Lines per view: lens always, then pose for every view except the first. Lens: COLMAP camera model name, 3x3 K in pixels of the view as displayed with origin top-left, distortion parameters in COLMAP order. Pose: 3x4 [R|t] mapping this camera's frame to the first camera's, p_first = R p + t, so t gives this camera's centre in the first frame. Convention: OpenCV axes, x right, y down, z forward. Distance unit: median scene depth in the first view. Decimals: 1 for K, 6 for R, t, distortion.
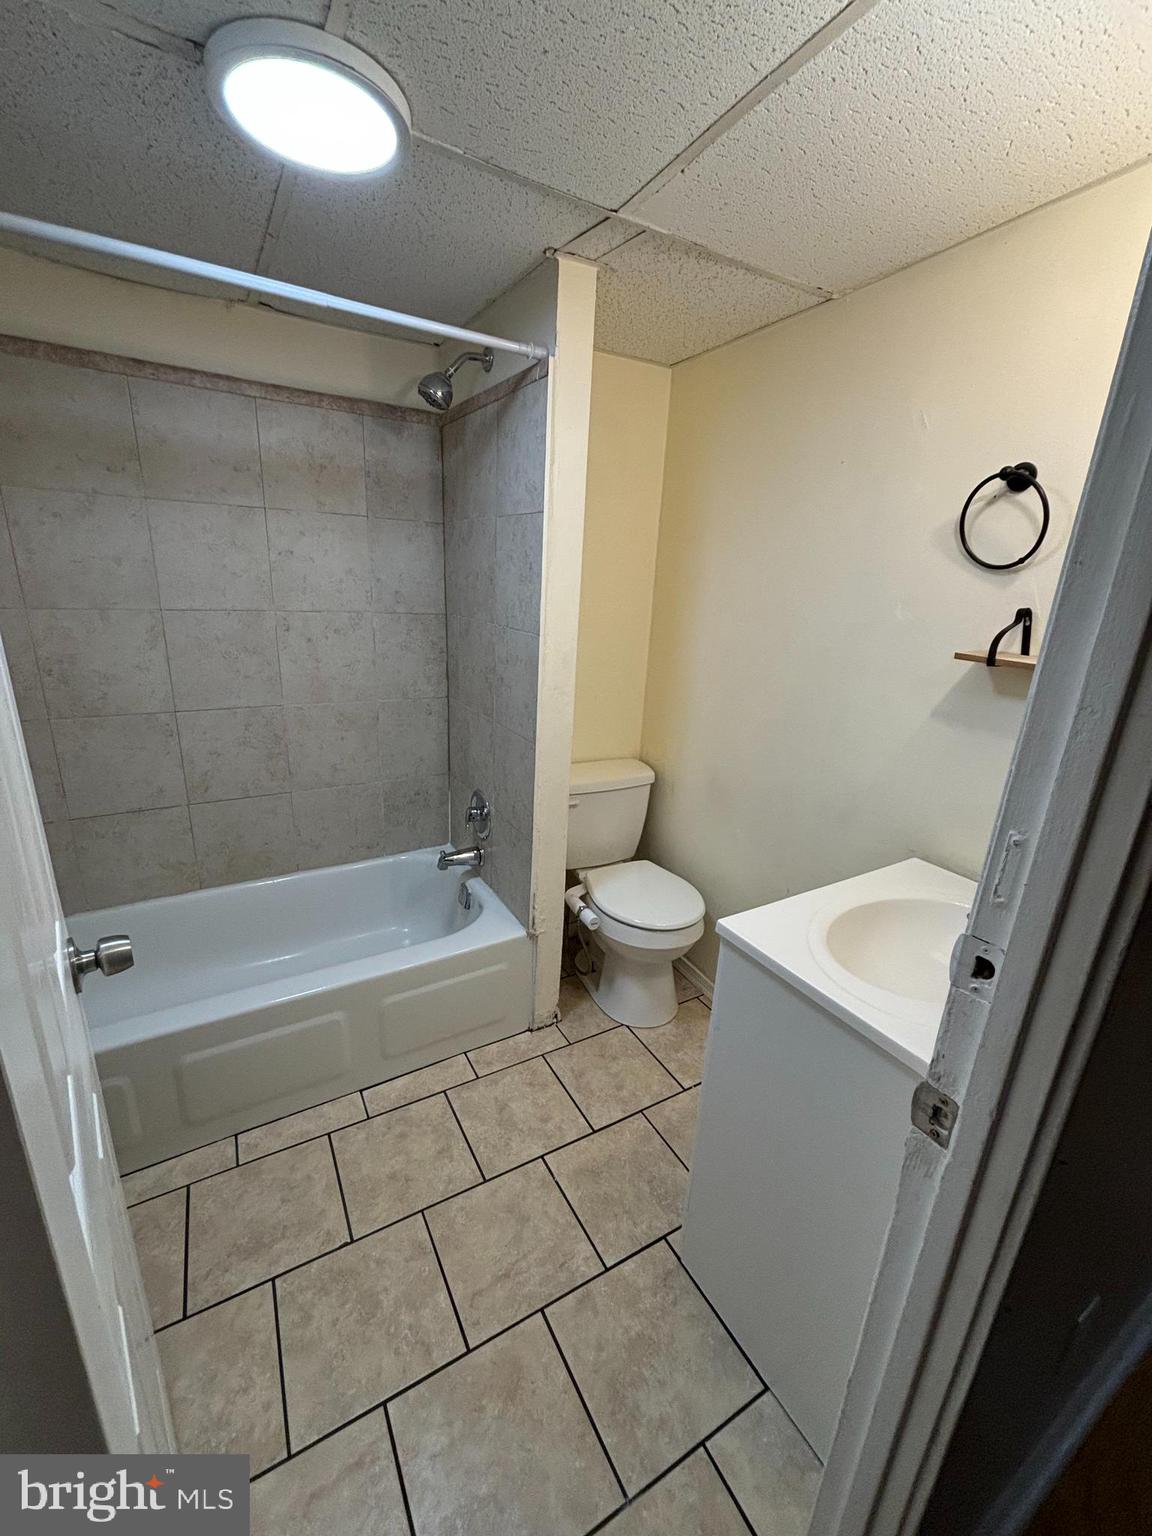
lens RADIAL K [[618.8, 0, 574.9], [0, 618.8, 769.1], [0, 0, 1]] dist [-0.002865, -0.000416]
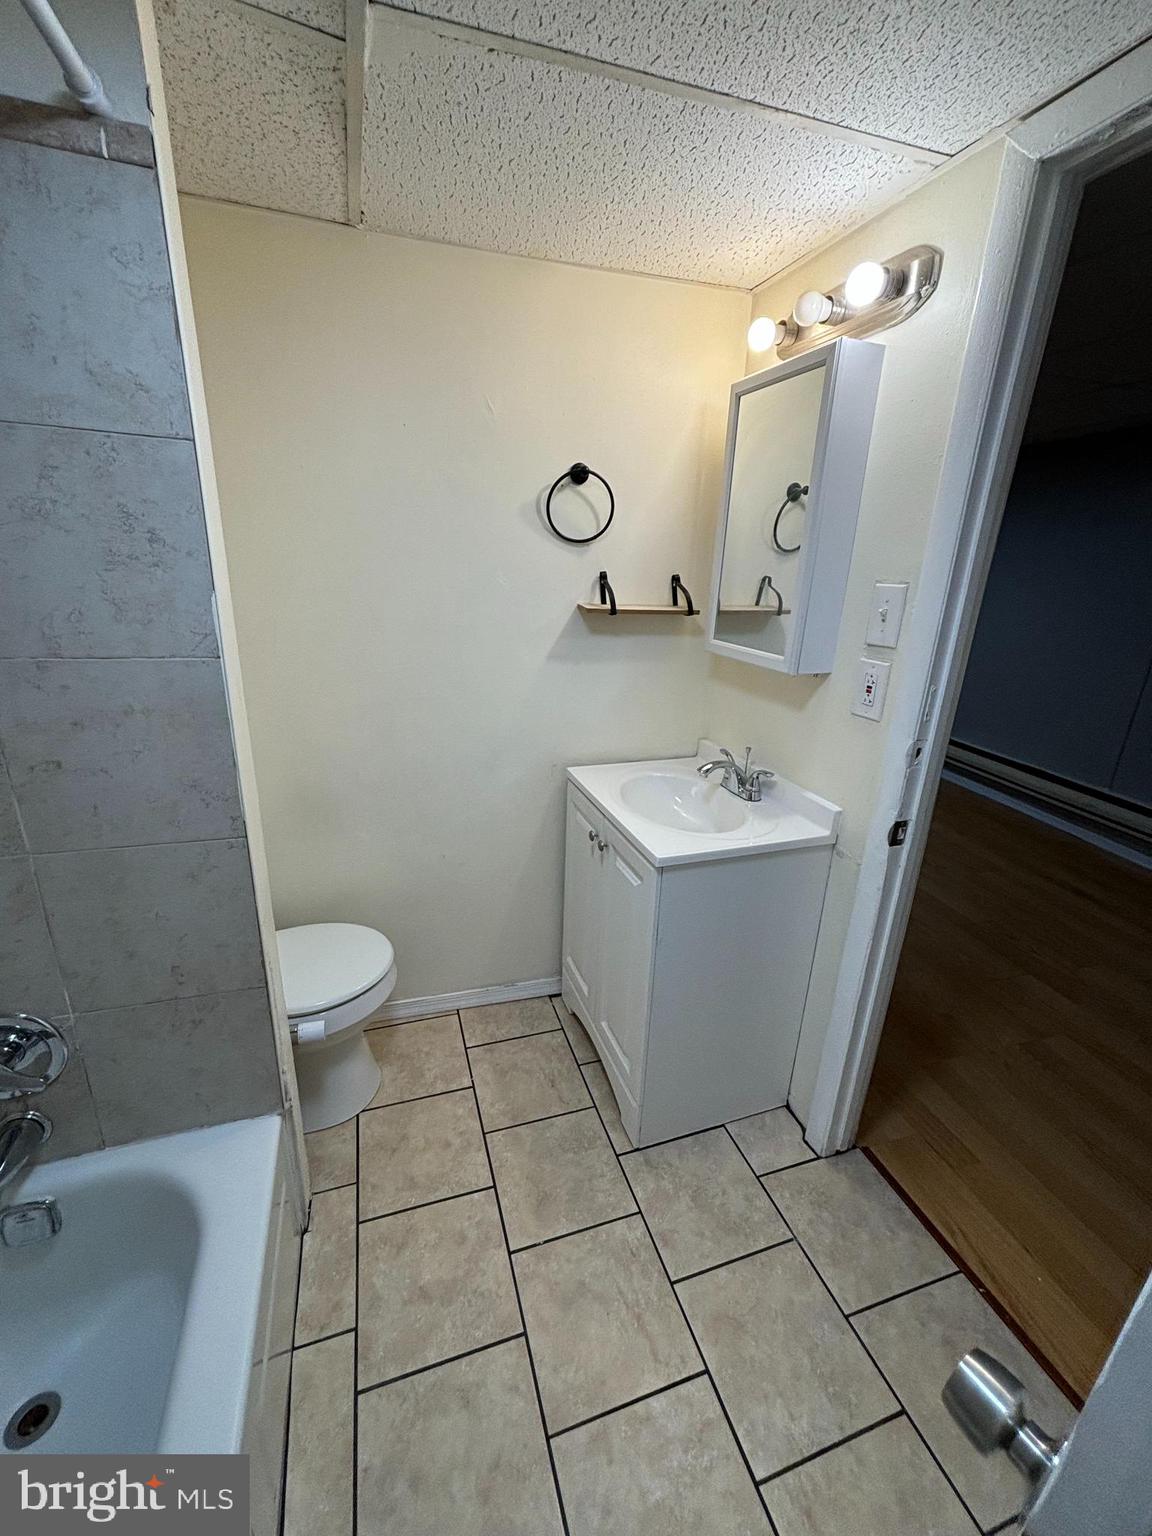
lens RADIAL K [[618.8, 0, 574.9], [0, 618.8, 769.1], [0, 0, 1]] dist [-0.002865, -0.000416]
pose [[0.198731, -0.351062, 0.915020, -0.718130], [0.258884, 0.919284, 0.296471, -0.263794], [-0.945243, 0.177966, 0.273575, 0.702137]]
